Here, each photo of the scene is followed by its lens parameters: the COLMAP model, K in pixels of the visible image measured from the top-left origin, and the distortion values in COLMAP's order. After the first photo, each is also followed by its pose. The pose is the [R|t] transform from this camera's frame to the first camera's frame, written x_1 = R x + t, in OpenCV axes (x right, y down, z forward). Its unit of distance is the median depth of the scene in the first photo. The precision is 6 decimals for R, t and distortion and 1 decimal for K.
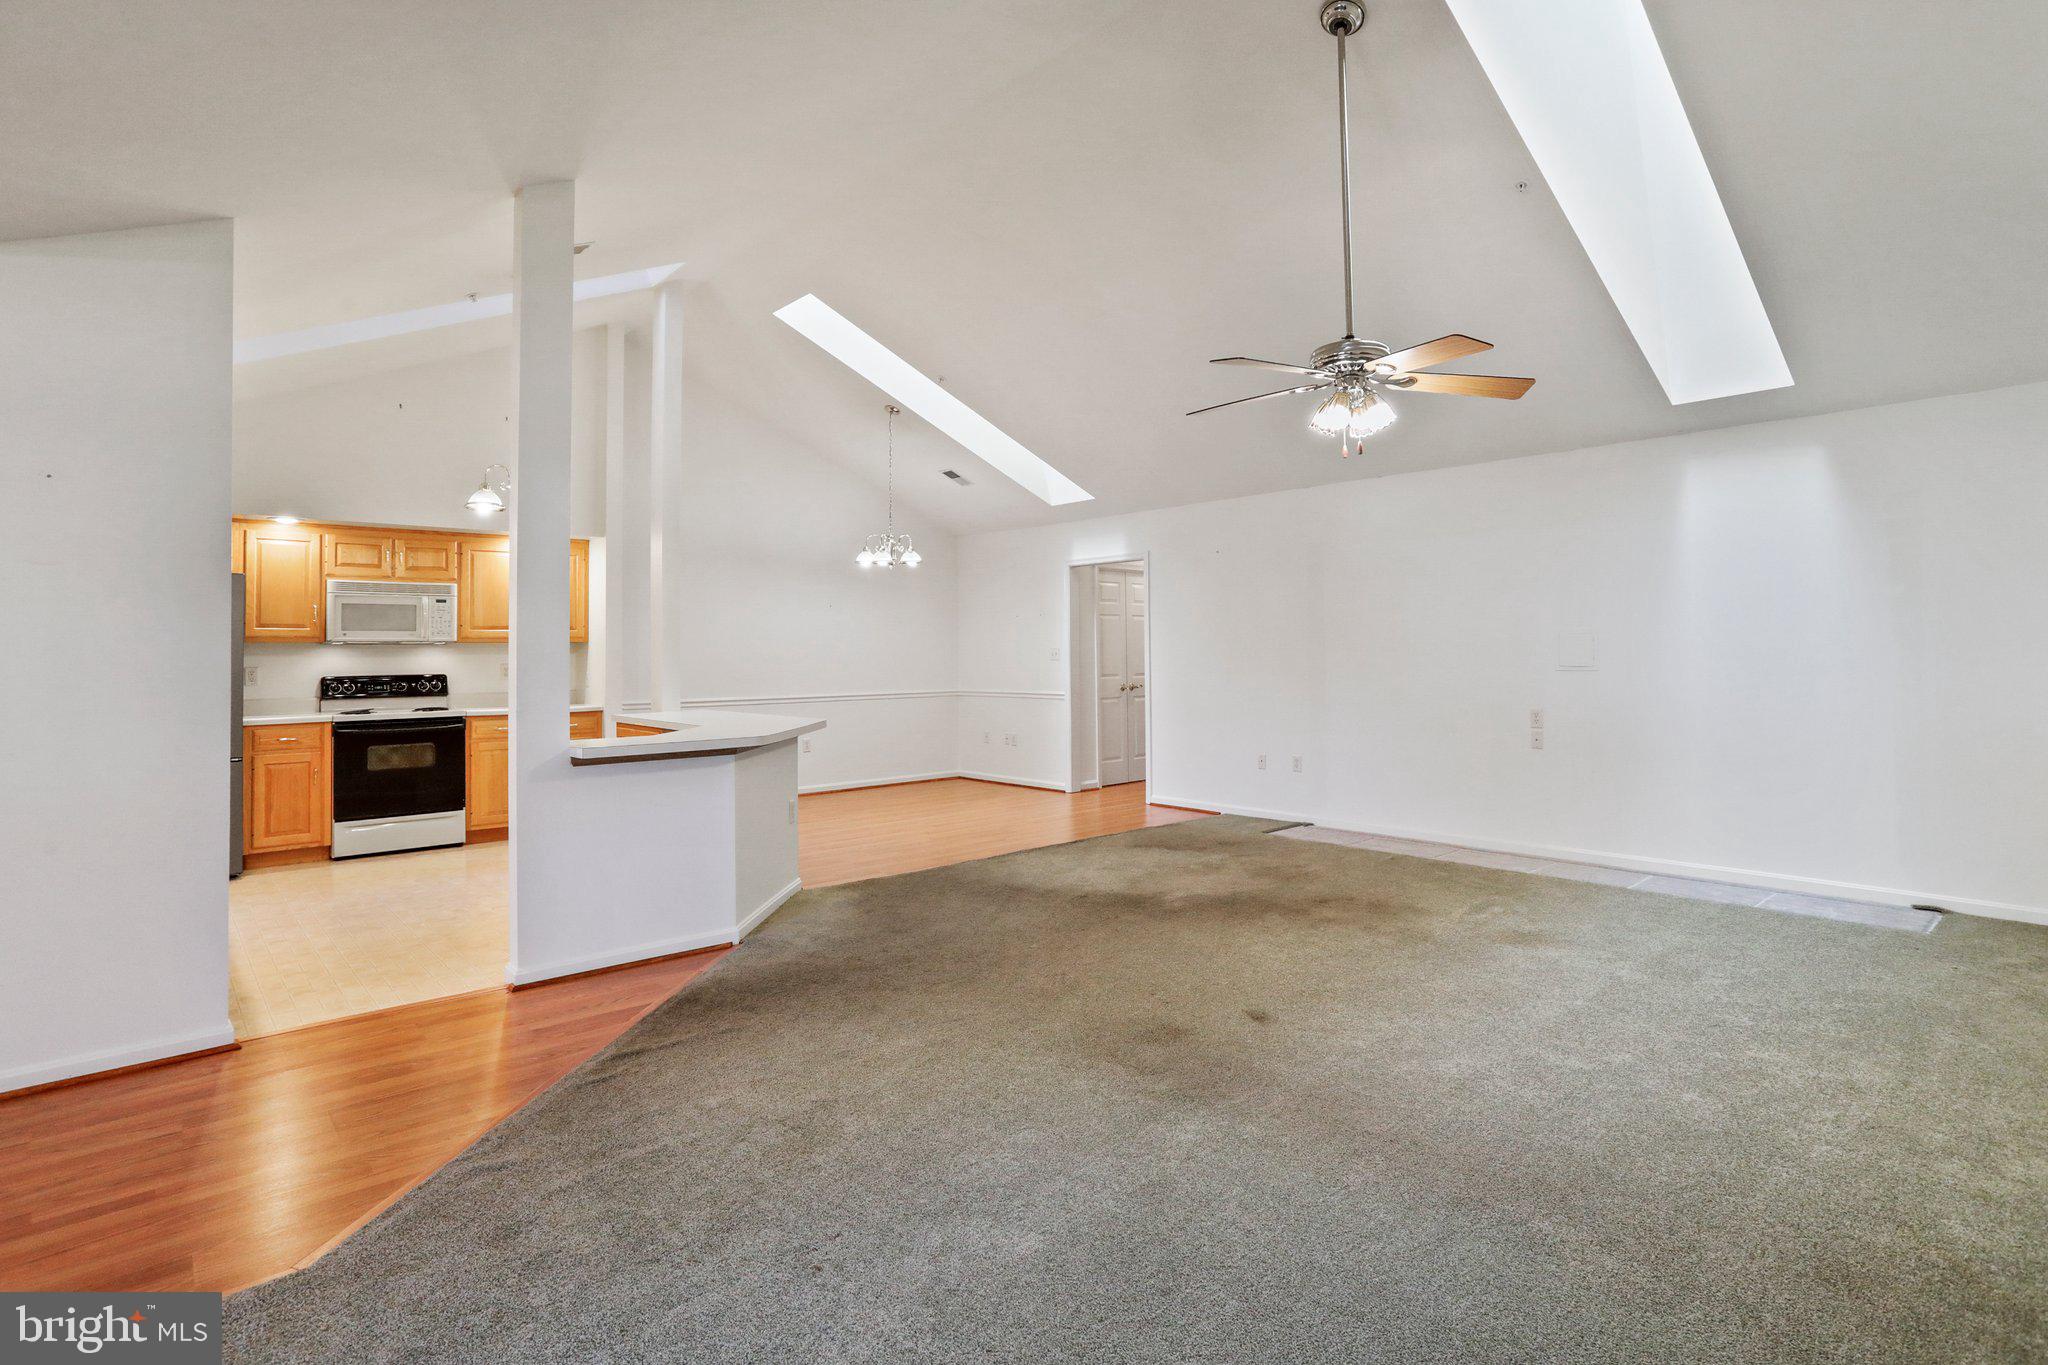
lens RADIAL K [[996.0, 0, 1029.4], [0, 996.0, 627.5], [0, 0, 1]] dist [-0.038994, 0.016829]
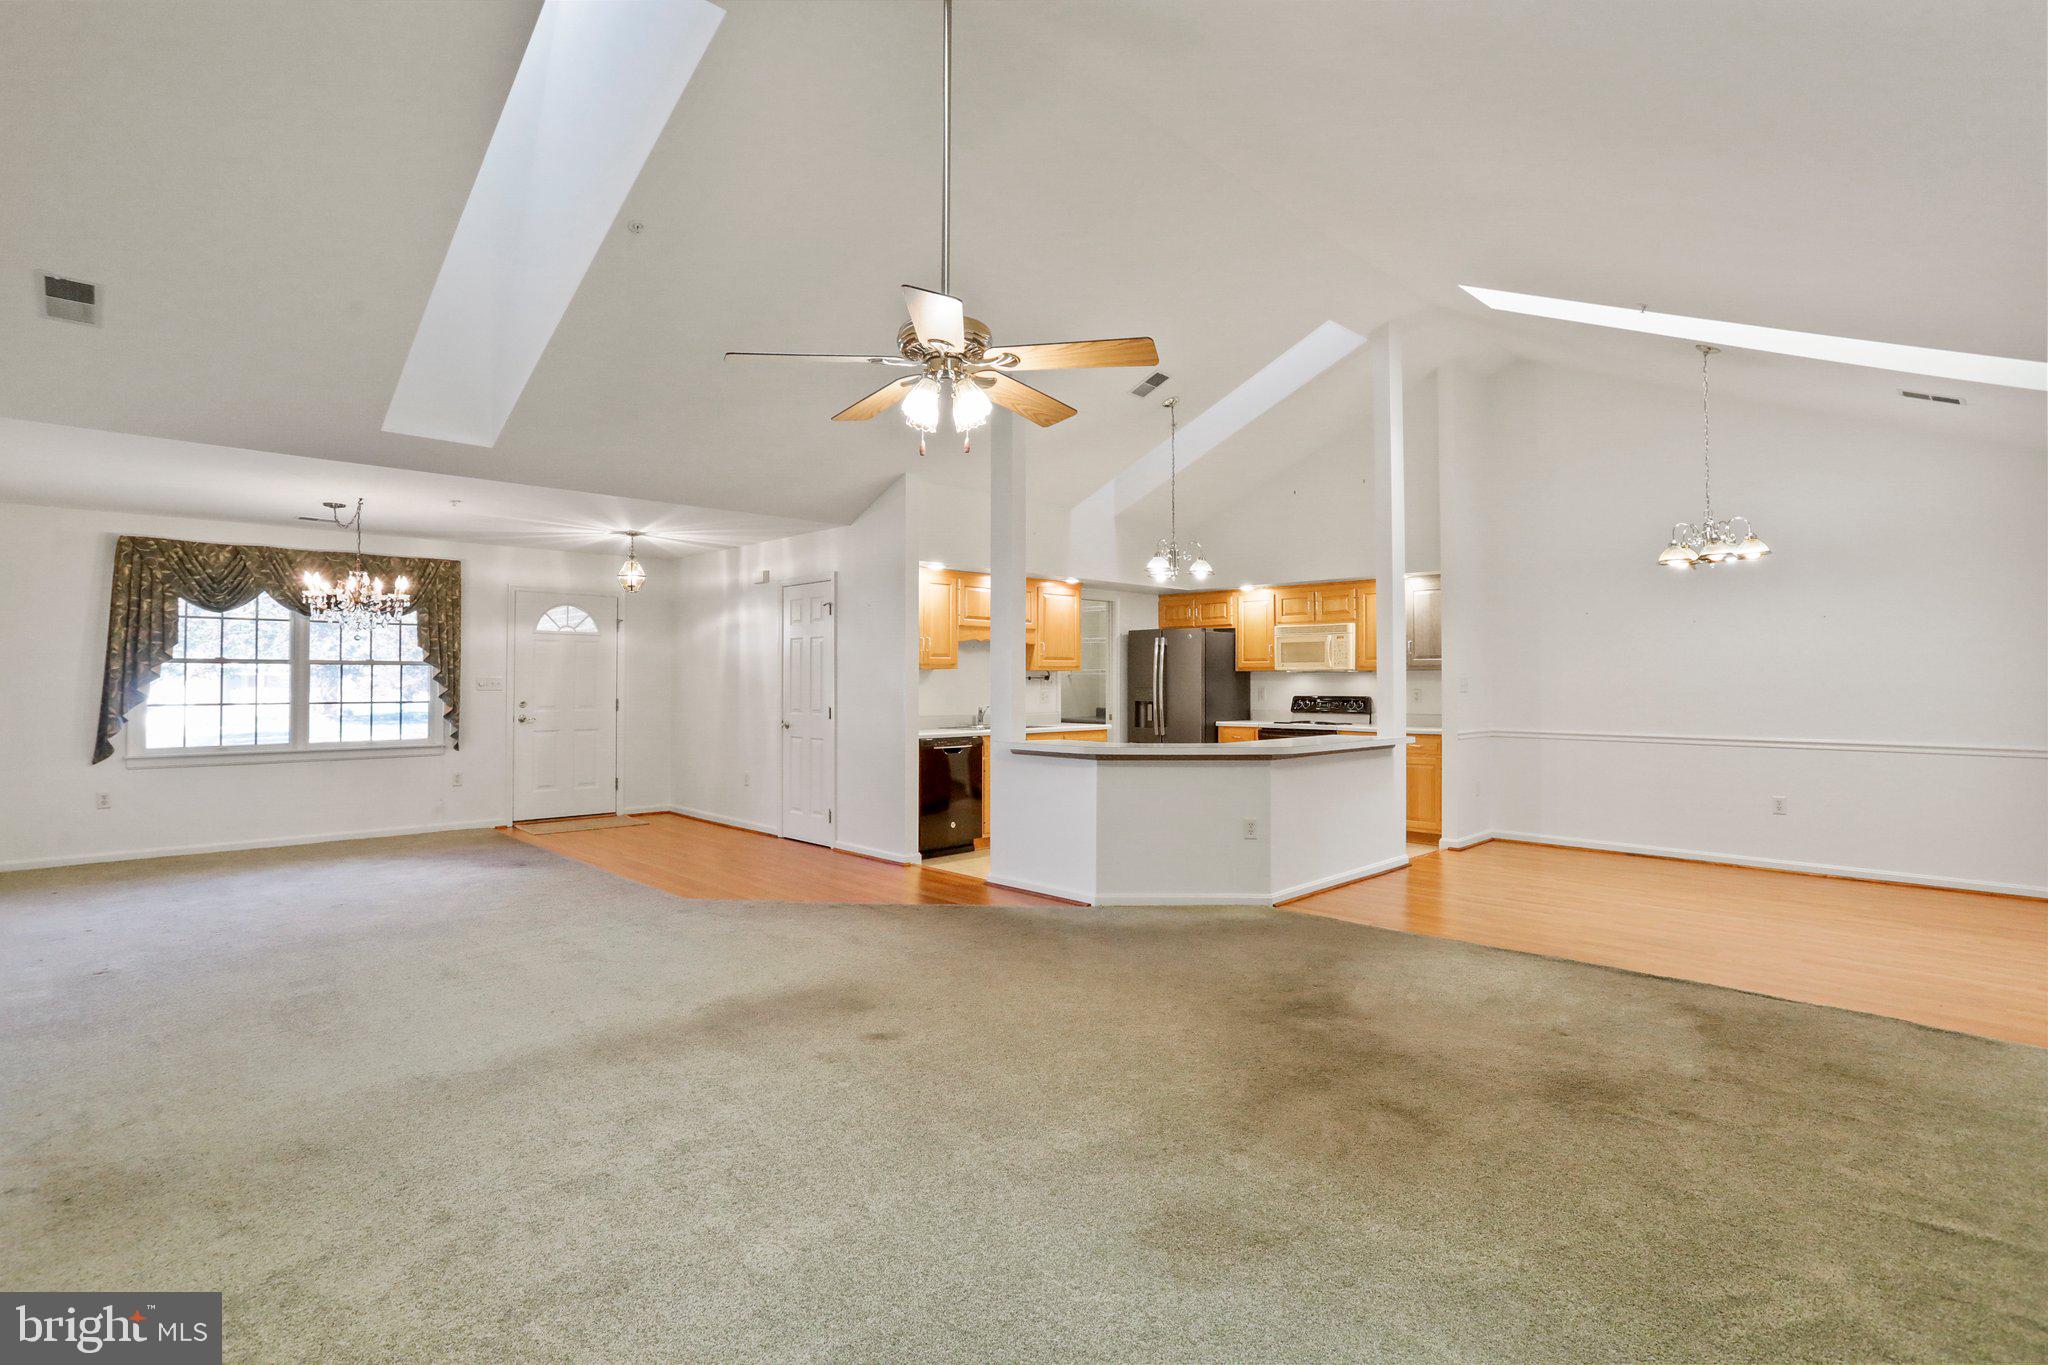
lens RADIAL K [[996.0, 0, 1044.9], [0, 996.0, 668.1], [0, 0, 1]] dist [-0.038994, 0.016829]
pose [[0.049737, -0.004094, -0.998754, 0.655082], [0.025153, 0.999680, -0.002845, 0.006268], [0.998446, -0.024980, 0.049824, 0.575523]]
